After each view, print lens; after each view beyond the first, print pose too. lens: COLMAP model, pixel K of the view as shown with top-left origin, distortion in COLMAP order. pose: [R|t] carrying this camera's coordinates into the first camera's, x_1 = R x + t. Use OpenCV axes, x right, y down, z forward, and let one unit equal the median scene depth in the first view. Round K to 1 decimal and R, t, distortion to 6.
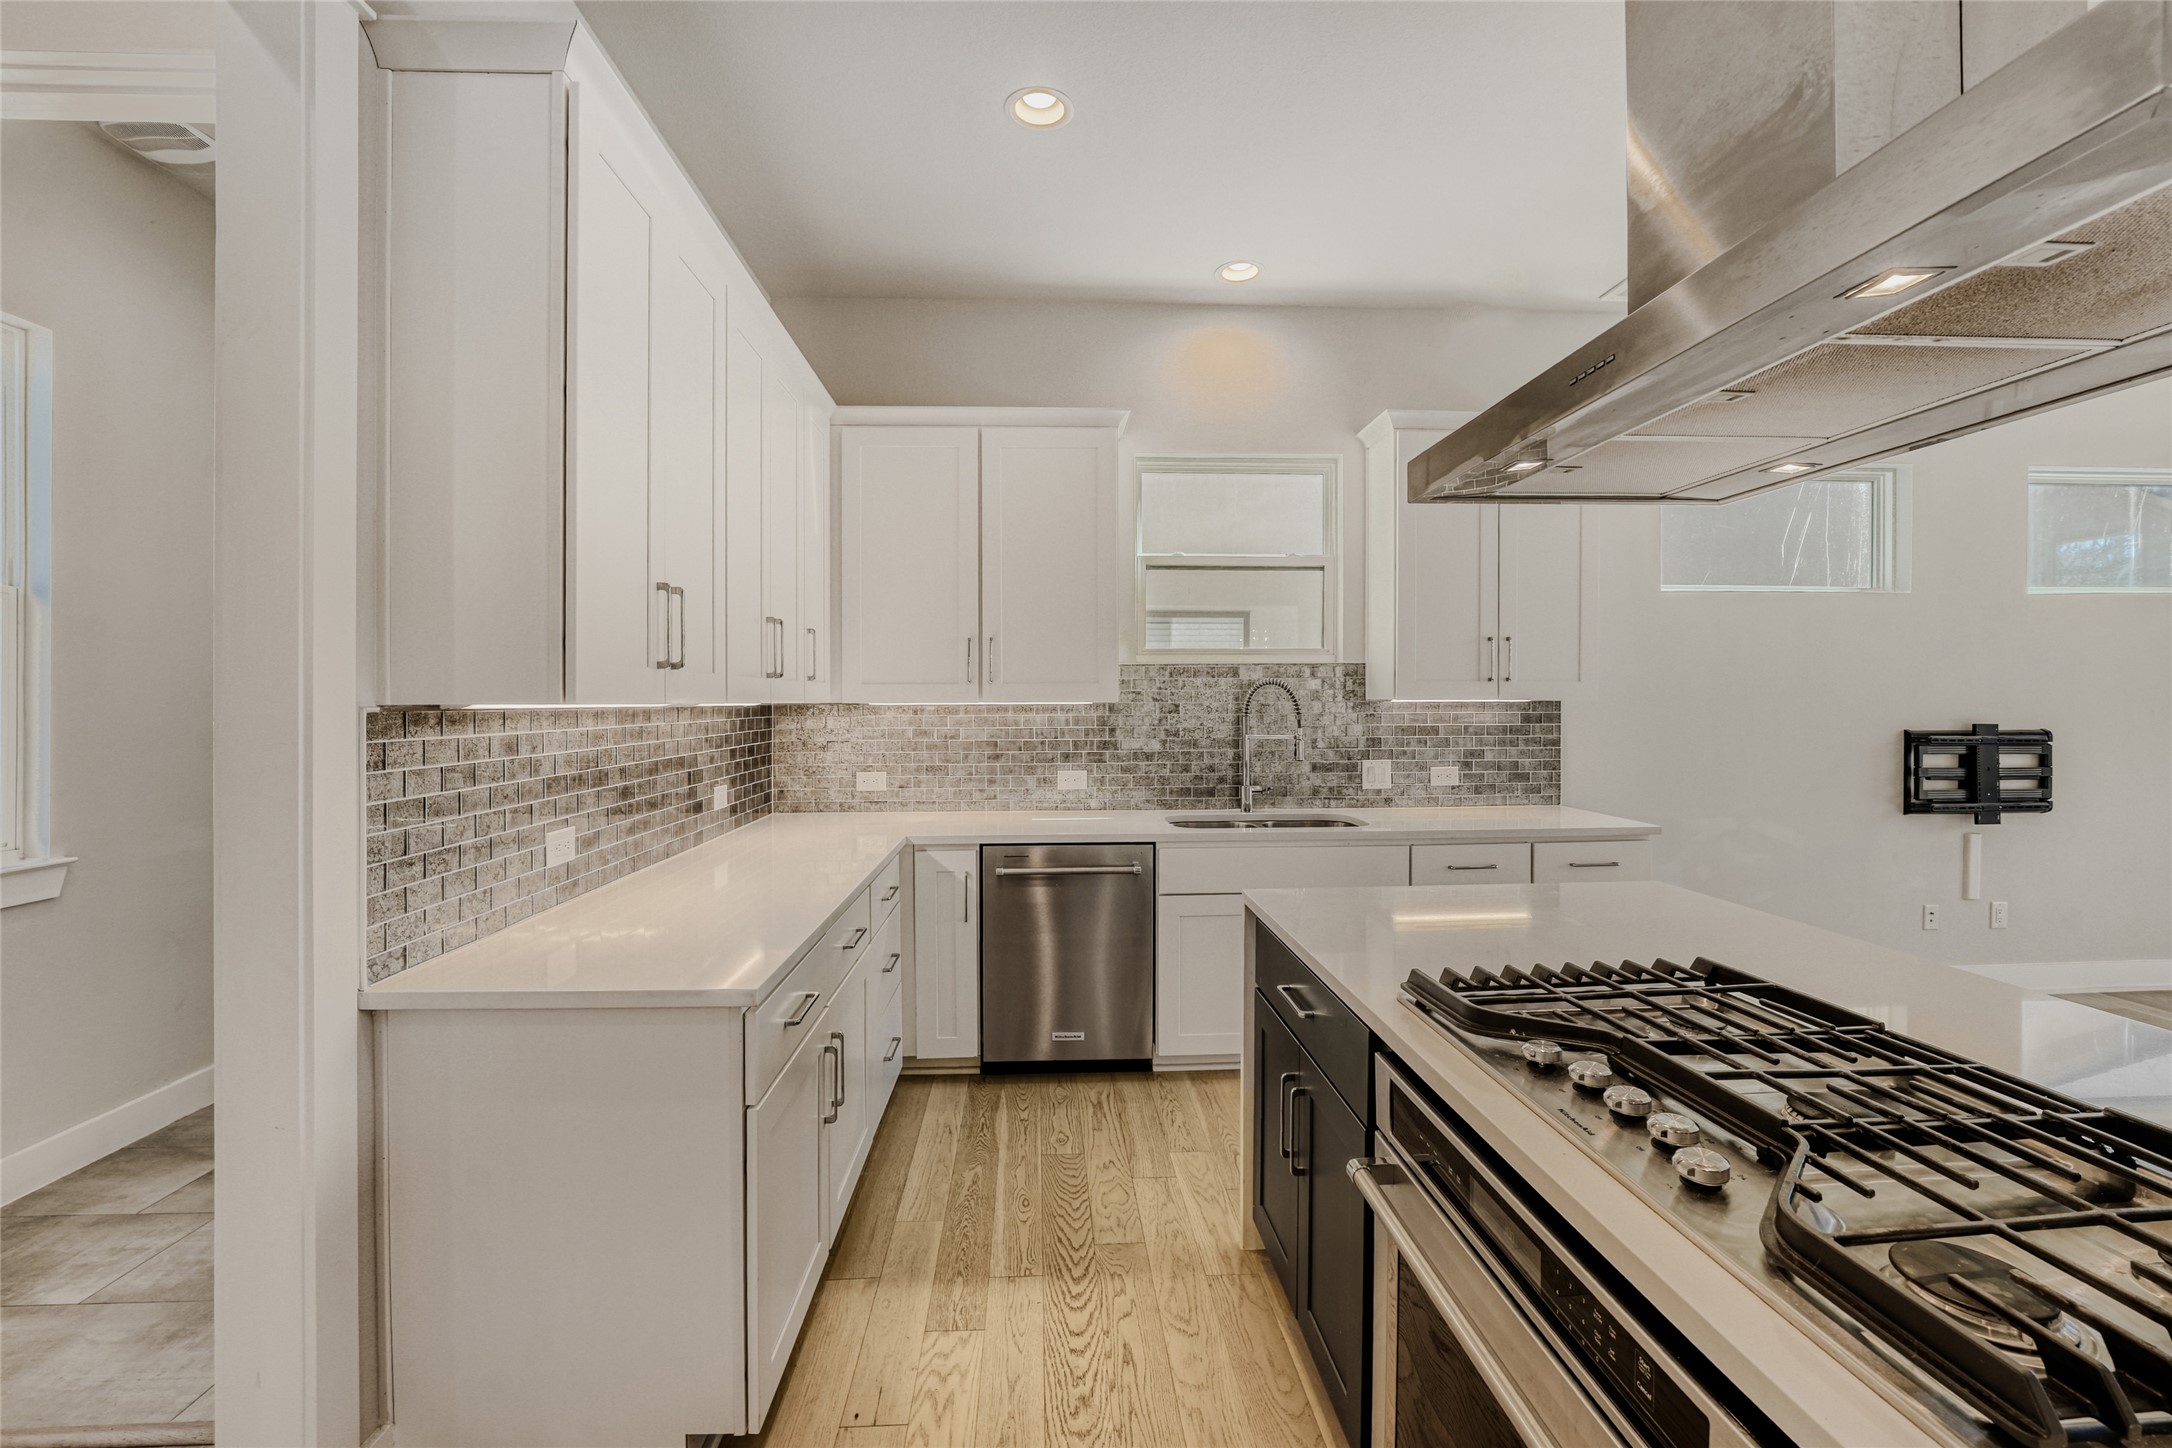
lens RADIAL K [[907.8, 0, 1079.1], [0, 907.8, 697.2], [0, 0, 1]] dist [-0.027359, 0.003279]
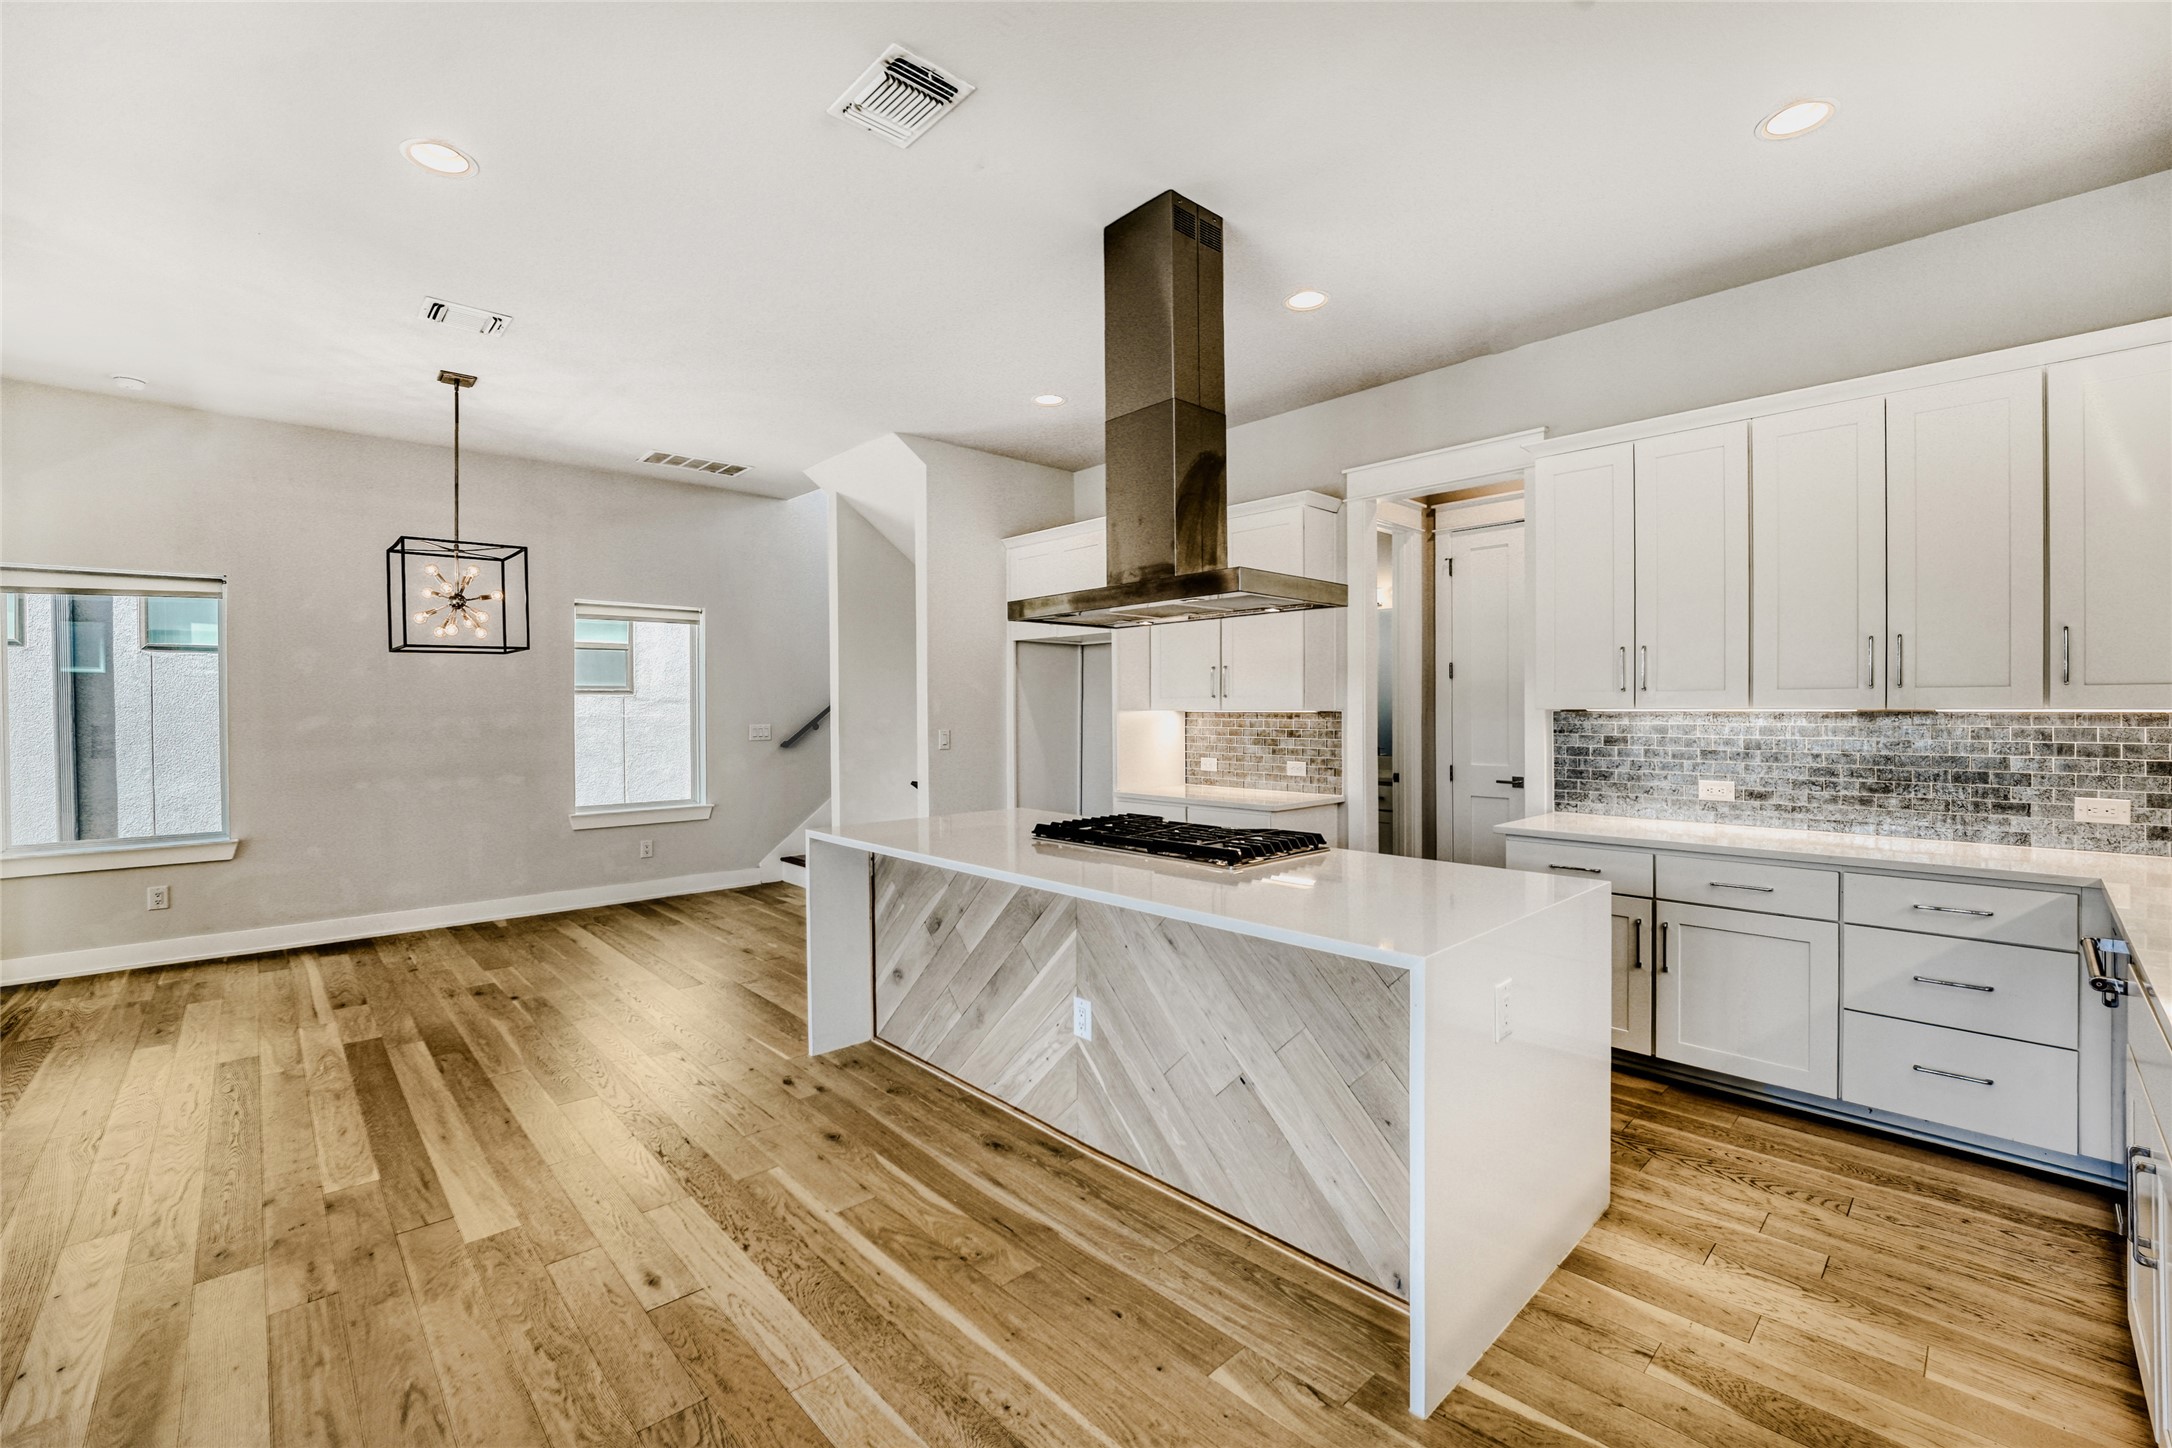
lens RADIAL K [[907.8, 0, 1096.6], [0, 907.8, 718.7], [0, 0, 1]] dist [-0.027359, 0.003279]
pose [[-0.758421, 0.010527, -0.651680, 0.852967], [0.005163, 0.999935, 0.010144, 0.001241], [0.651745, 0.004329, -0.758426, 0.885660]]
